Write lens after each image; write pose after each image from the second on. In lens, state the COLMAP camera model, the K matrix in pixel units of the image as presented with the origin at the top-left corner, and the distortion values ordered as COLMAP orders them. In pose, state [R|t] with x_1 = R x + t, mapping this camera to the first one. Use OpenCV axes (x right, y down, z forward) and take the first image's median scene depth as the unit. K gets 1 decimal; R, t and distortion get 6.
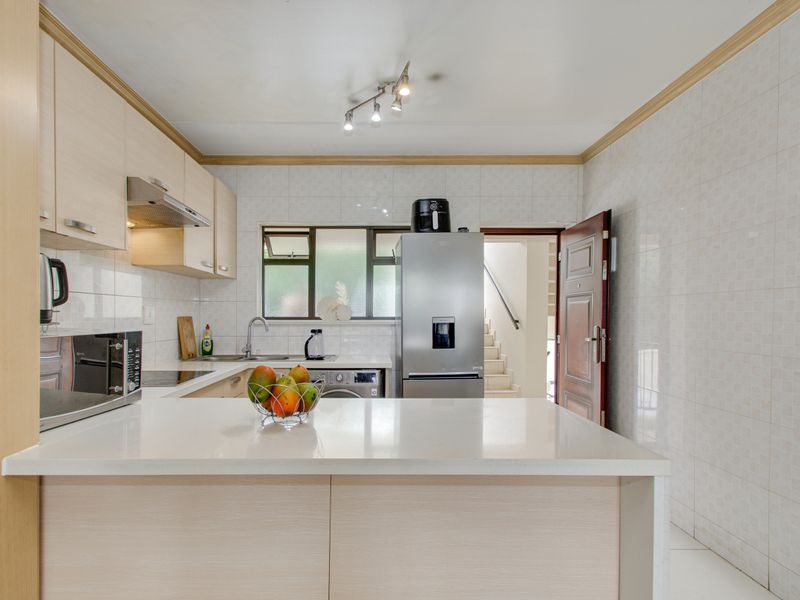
lens RADIAL K [[421.4, 0, 387.5], [0, 421.4, 318.0], [0, 0, 1]] dist [0.013590, -0.000681]
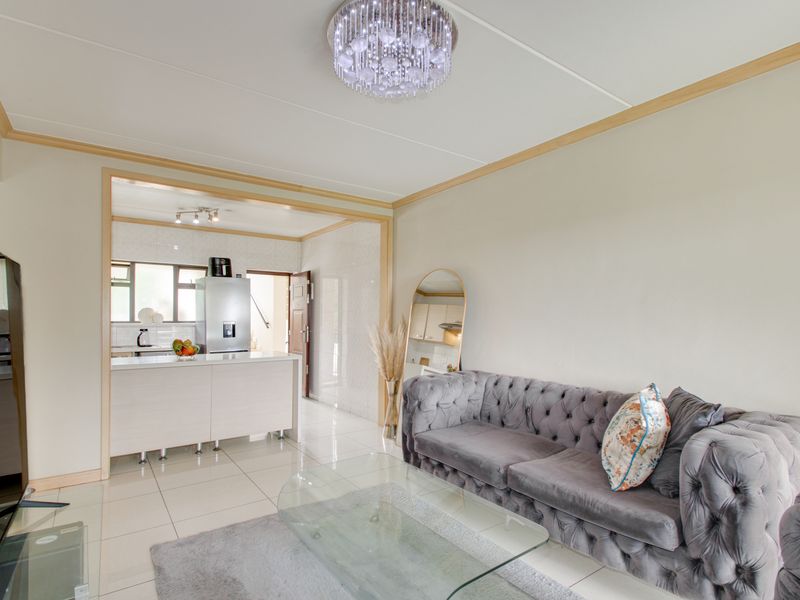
lens RADIAL K [[421.4, 0, 387.5], [0, 421.4, 318.0], [0, 0, 1]] dist [0.013590, -0.000681]
pose [[0.839041, -0.000073, 0.544069, -0.269634], [0.002200, 0.999992, -0.003260, -0.007773], [-0.544064, 0.003932, 0.839034, -0.883762]]
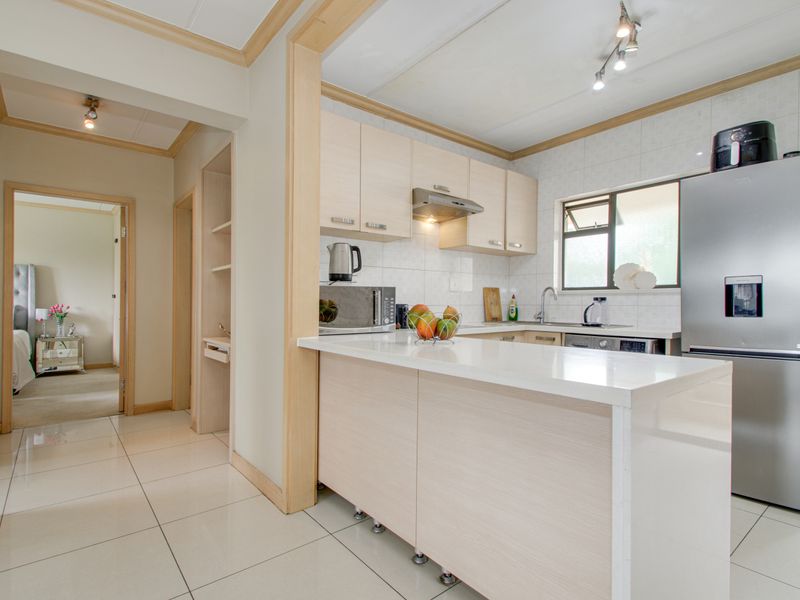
lens RADIAL K [[421.5, 0, 400.0], [0, 421.5, 300.0], [0, 0, 1]] dist [0.013218, -0.000318]
pose [[0.612328, -0.005962, -0.790581, 0.327538], [-0.004947, 0.999923, -0.011373, 0.047669], [0.790588, 0.010875, 0.612251, 0.031861]]
